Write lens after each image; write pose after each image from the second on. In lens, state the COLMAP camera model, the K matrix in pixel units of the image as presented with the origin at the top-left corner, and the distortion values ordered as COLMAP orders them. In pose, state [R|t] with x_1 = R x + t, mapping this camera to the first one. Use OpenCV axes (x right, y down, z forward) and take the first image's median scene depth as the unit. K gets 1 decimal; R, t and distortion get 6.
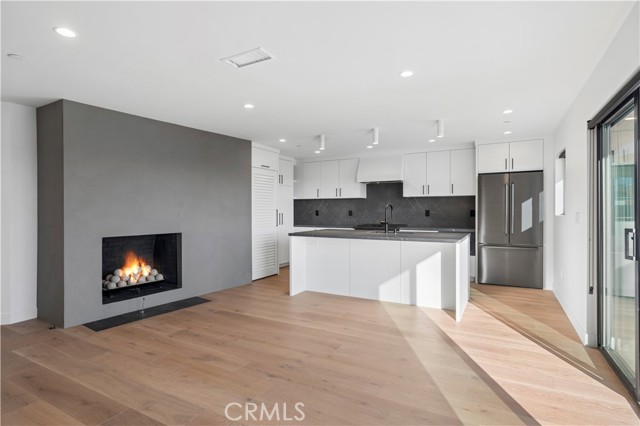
lens RADIAL K [[331.2, 0, 320.9], [0, 331.2, 213.1], [0, 0, 1]] dist [0.009861, -0.000108]
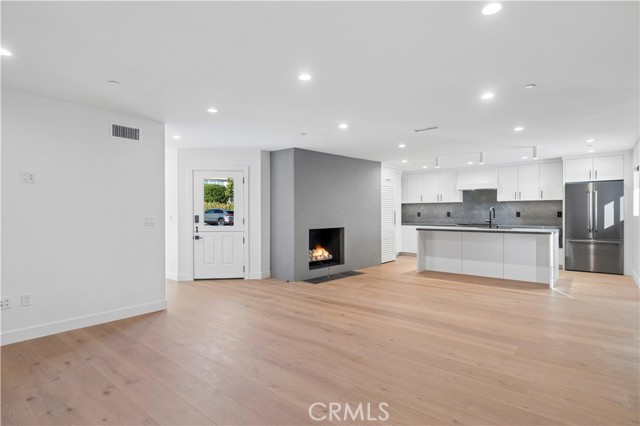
lens RADIAL K [[331.2, 0, 320.9], [0, 331.2, 213.3], [0, 0, 1]] dist [0.009861, -0.000108]
pose [[0.983715, -0.001237, -0.179732, -0.239296], [0.000557, 0.999992, -0.003834, 0.000897], [0.179735, 0.003672, 0.983708, -0.463851]]
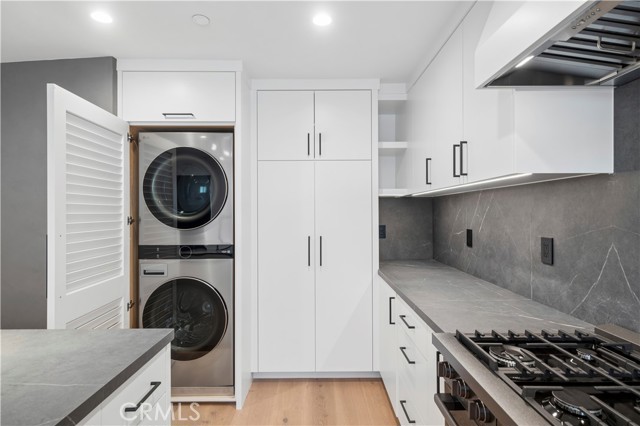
lens RADIAL K [[354.2, 0, 314.4], [0, 354.2, 210.9], [0, 0, 1]] dist [-0.000503, -0.001781]
pose [[0.477779, -0.002905, -0.878475, 0.329722], [-0.006799, 0.999952, -0.007004, -0.034503], [0.878454, 0.009319, 0.477736, 1.156154]]
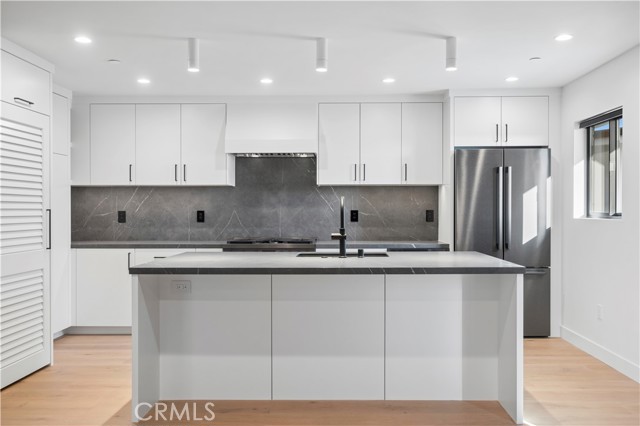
lens RADIAL K [[567.0, 0, 333.5], [0, 567.0, 213.6], [0, 0, 1]] dist [0.014495, -0.000551]
pose [[0.880005, -0.003046, 0.474955, -0.203474], [0.004096, 0.999991, -0.001176, -0.003205], [-0.474947, 0.002980, 0.880009, 0.268193]]
